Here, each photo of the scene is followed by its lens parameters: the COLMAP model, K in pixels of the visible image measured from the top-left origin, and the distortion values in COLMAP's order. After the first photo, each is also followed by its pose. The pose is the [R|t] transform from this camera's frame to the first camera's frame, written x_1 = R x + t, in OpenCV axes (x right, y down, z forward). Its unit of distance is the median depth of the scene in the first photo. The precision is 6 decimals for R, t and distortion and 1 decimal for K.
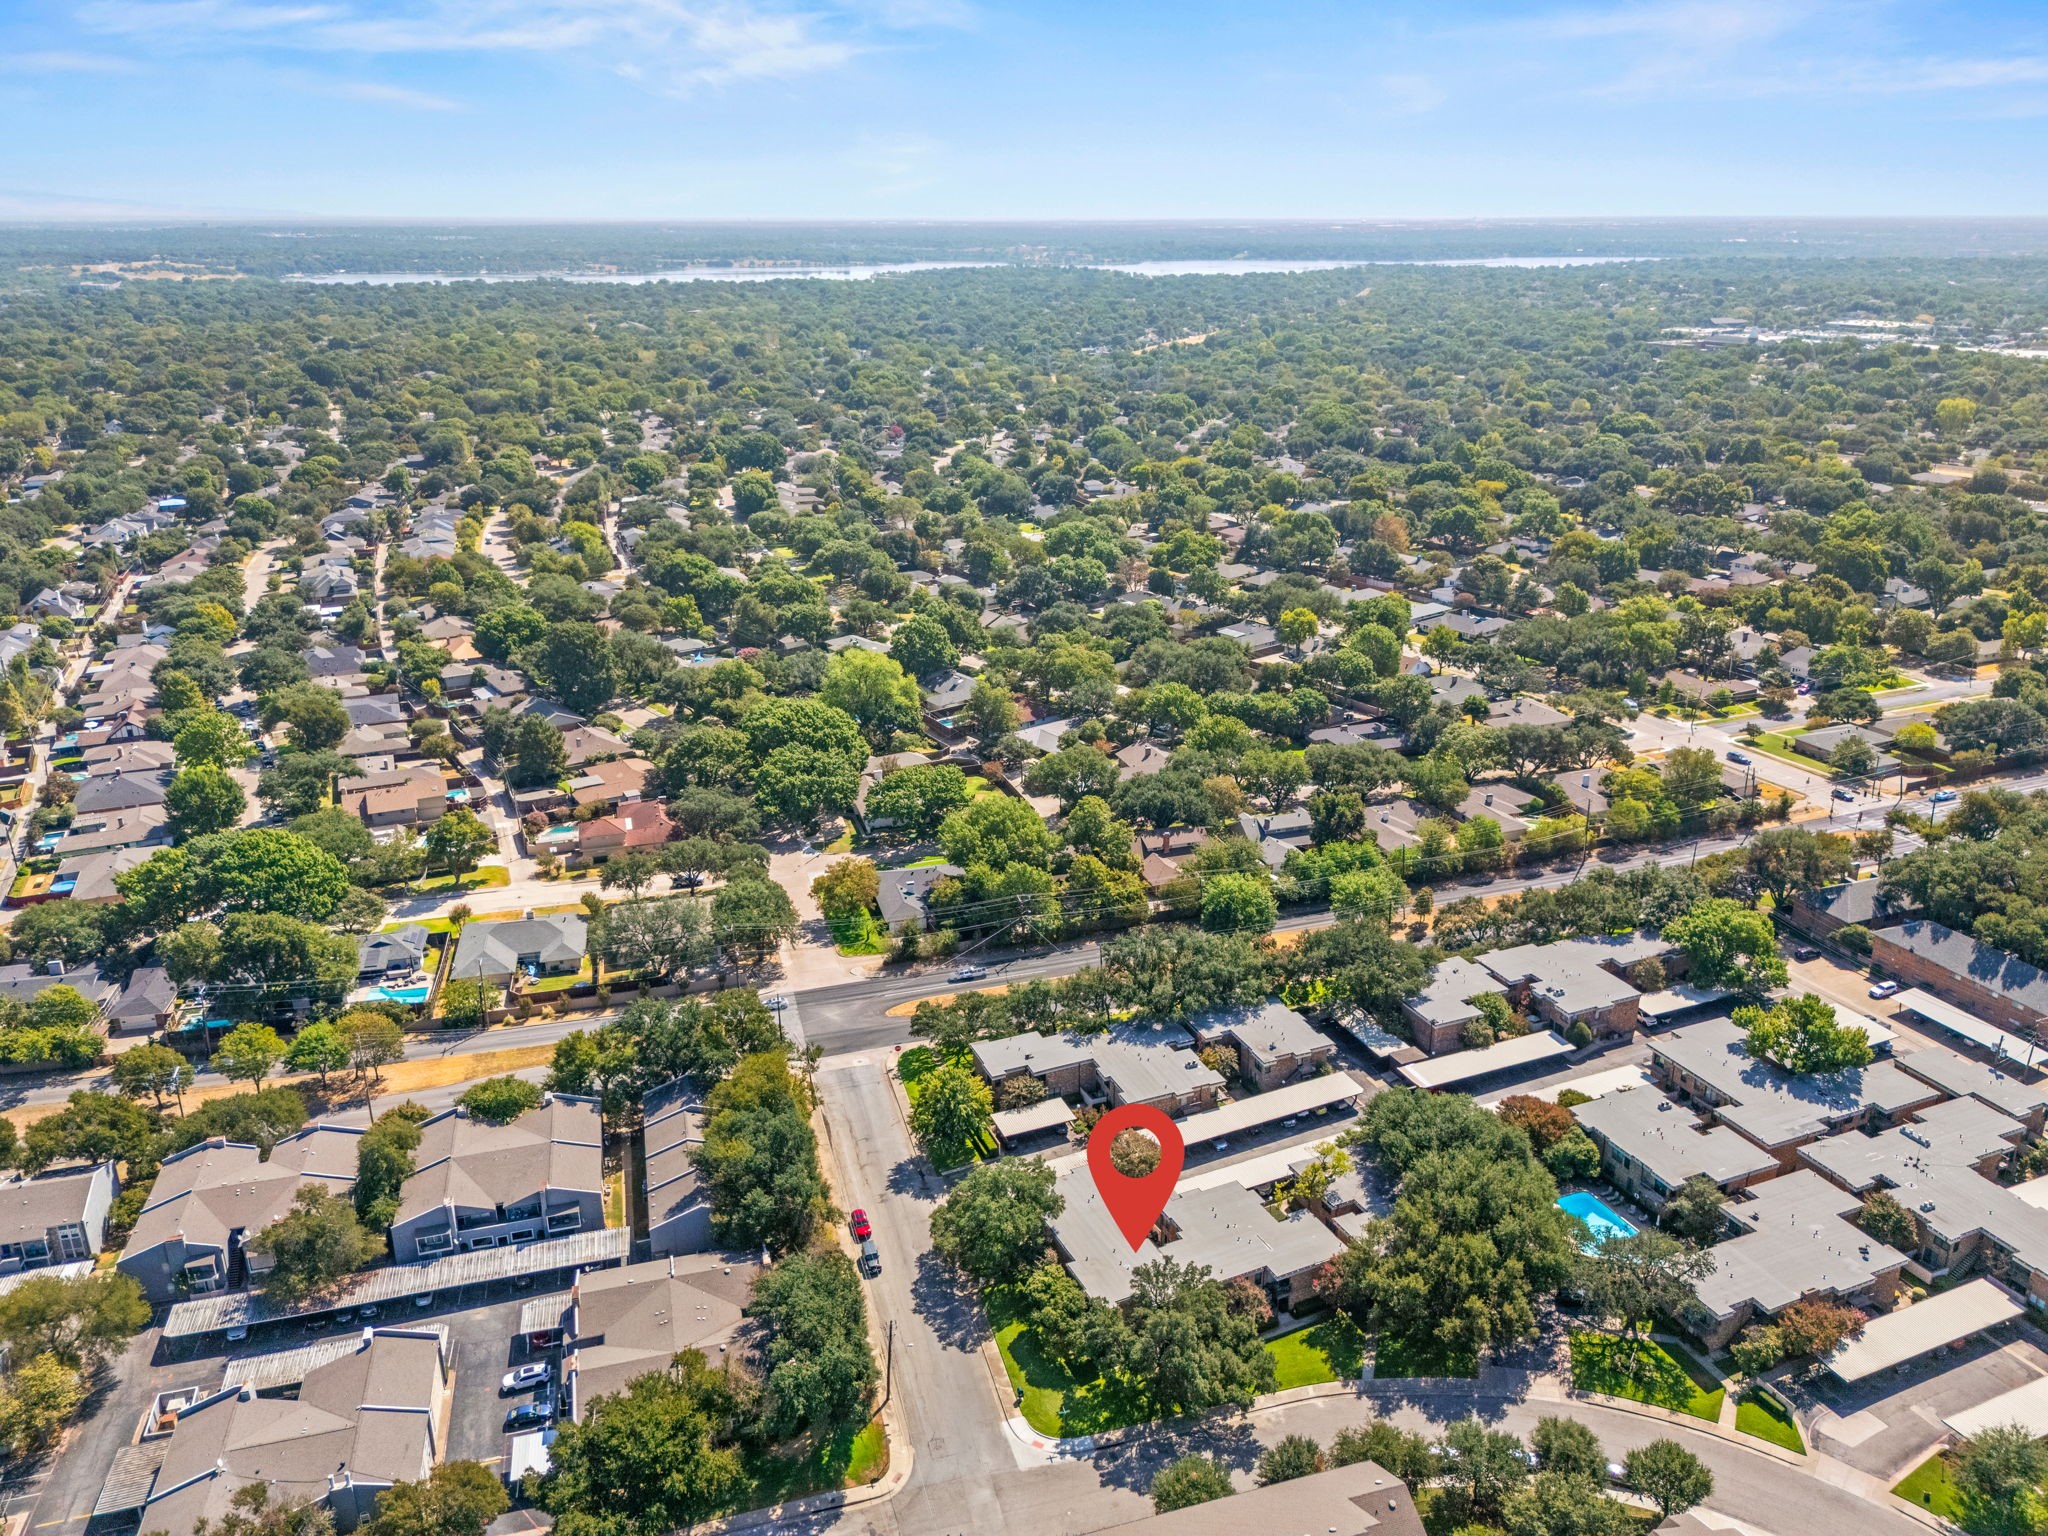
lens RADIAL K [[1484.7, 0, 1024.3], [0, 1484.7, 775.1], [0, 0, 1]] dist [0.053698, -0.003017]
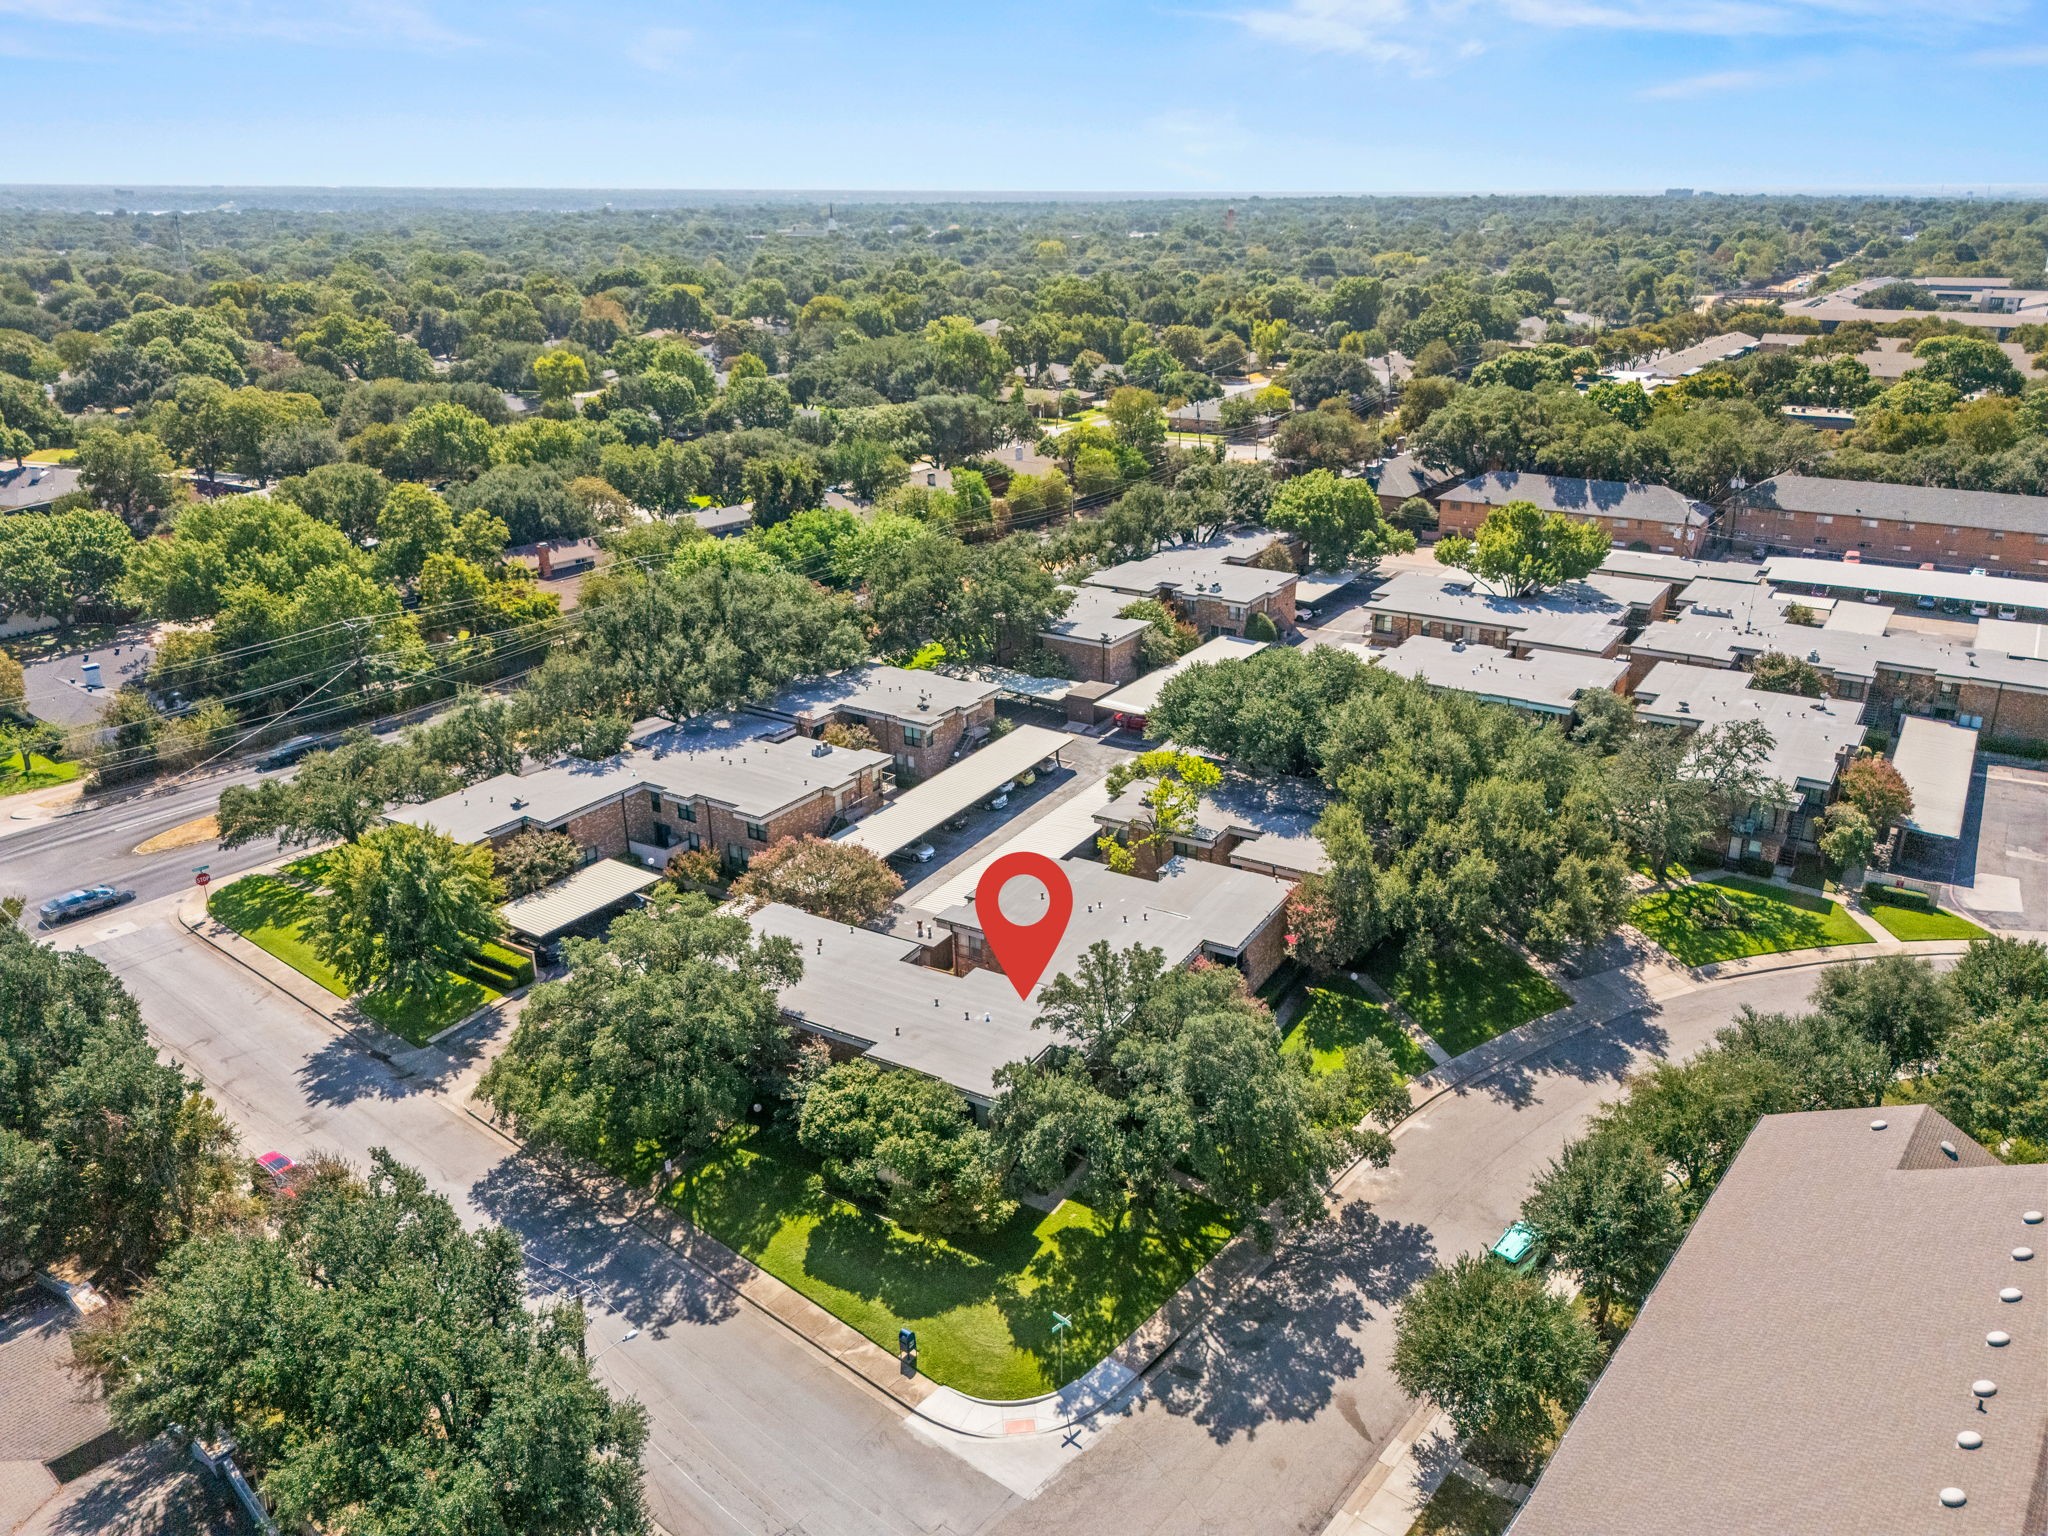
lens RADIAL K [[1484.7, 0, 1026.0], [0, 1484.7, 766.8], [0, 0, 1]] dist [0.053698, -0.003017]
pose [[0.822493, -0.192003, 0.535387, -0.133842], [0.191955, 0.979777, 0.056479, 0.191421], [-0.535405, 0.056317, 0.842716, 0.498947]]
